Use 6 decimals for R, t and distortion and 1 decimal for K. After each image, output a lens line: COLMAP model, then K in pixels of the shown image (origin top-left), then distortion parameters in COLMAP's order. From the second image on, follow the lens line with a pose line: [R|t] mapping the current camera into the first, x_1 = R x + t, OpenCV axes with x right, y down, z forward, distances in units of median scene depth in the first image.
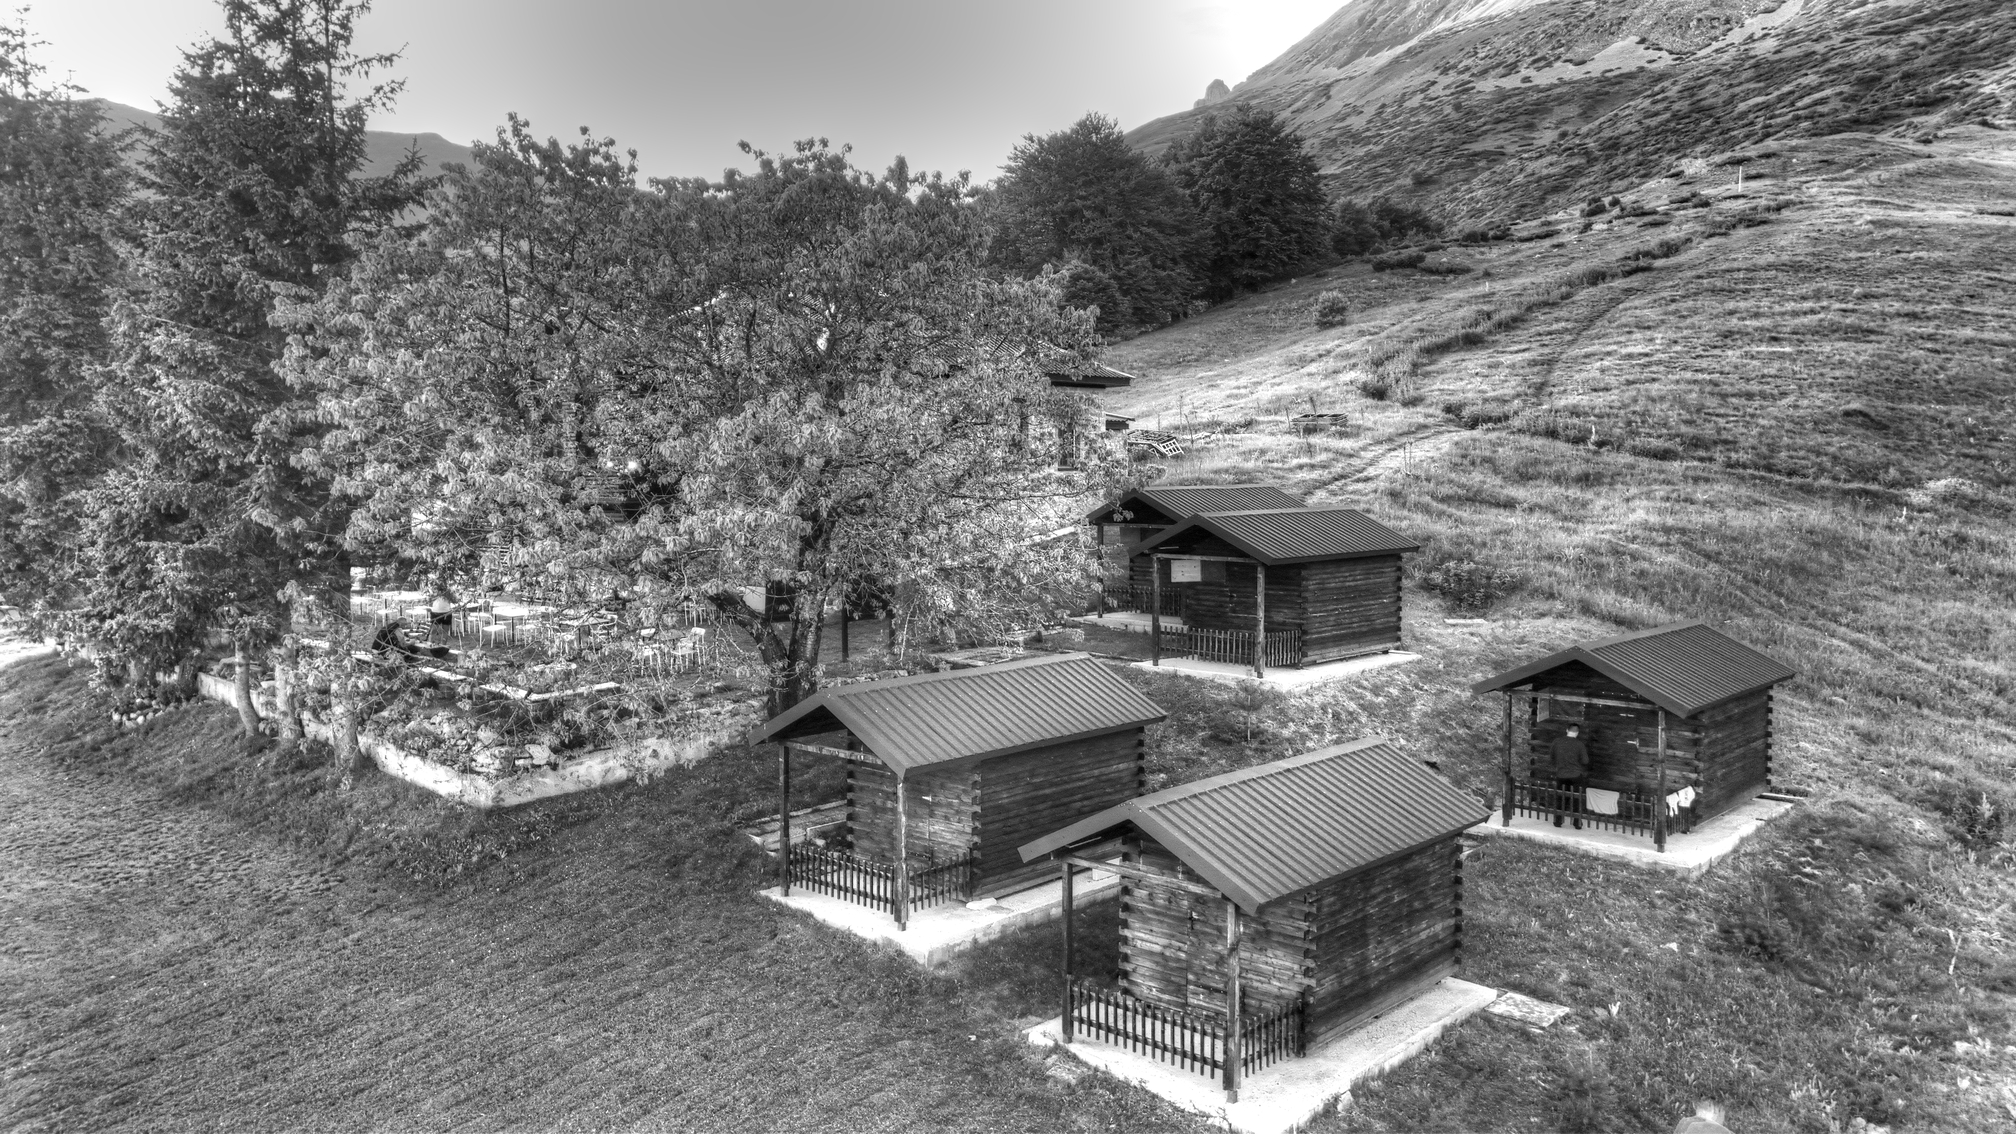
lens RADIAL K [[1427.7, 0, 1018.1], [0, 1427.7, 563.9], [0, 0, 1]] dist [0.027622, -0.001552]
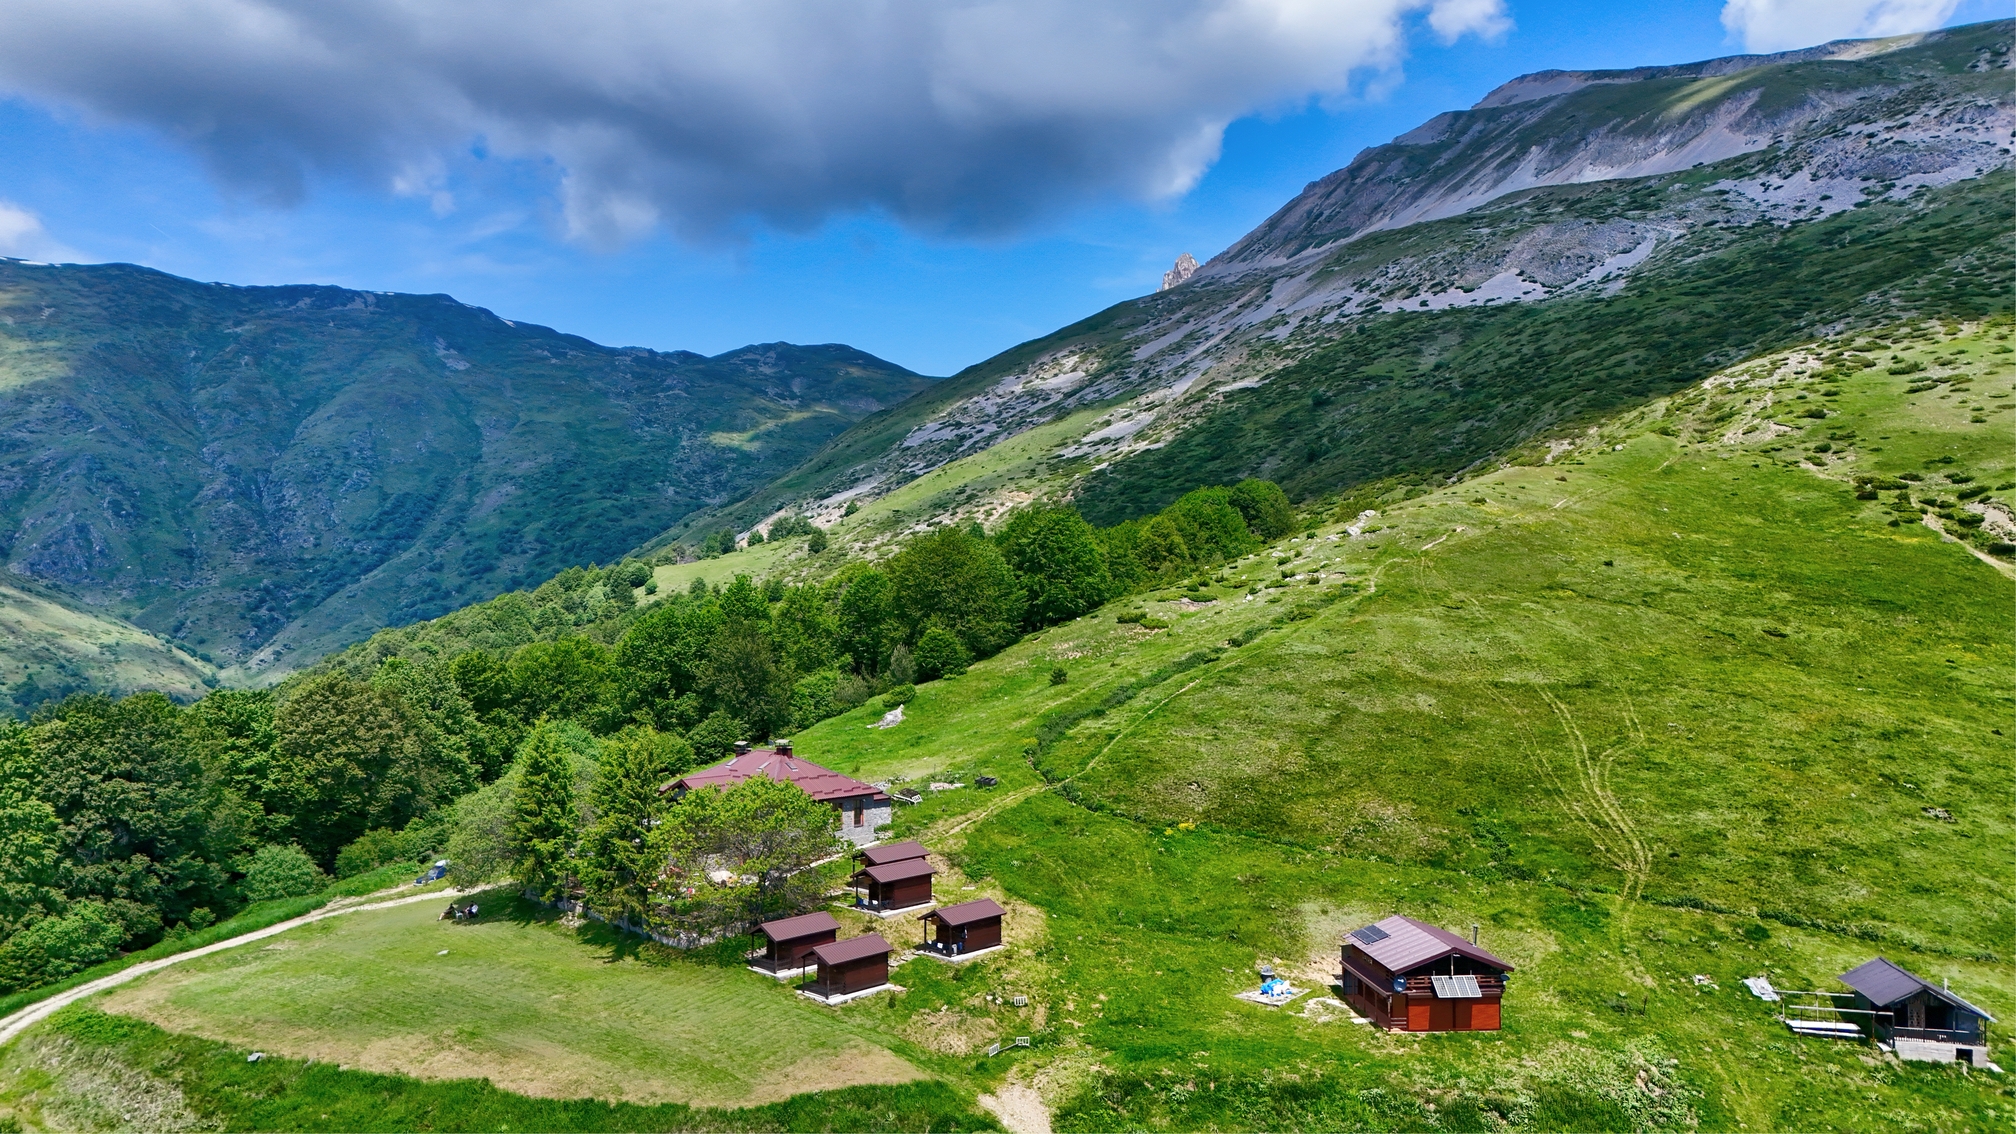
lens RADIAL K [[1427.7, 0, 1018.1], [0, 1427.7, 563.9], [0, 0, 1]] dist [0.027622, -0.001552]
pose [[0.999960, 0.005981, 0.006701, 0.024052], [-0.005341, 0.995758, -0.091861, -0.023740], [-0.007222, 0.091822, 0.995749, -0.136481]]
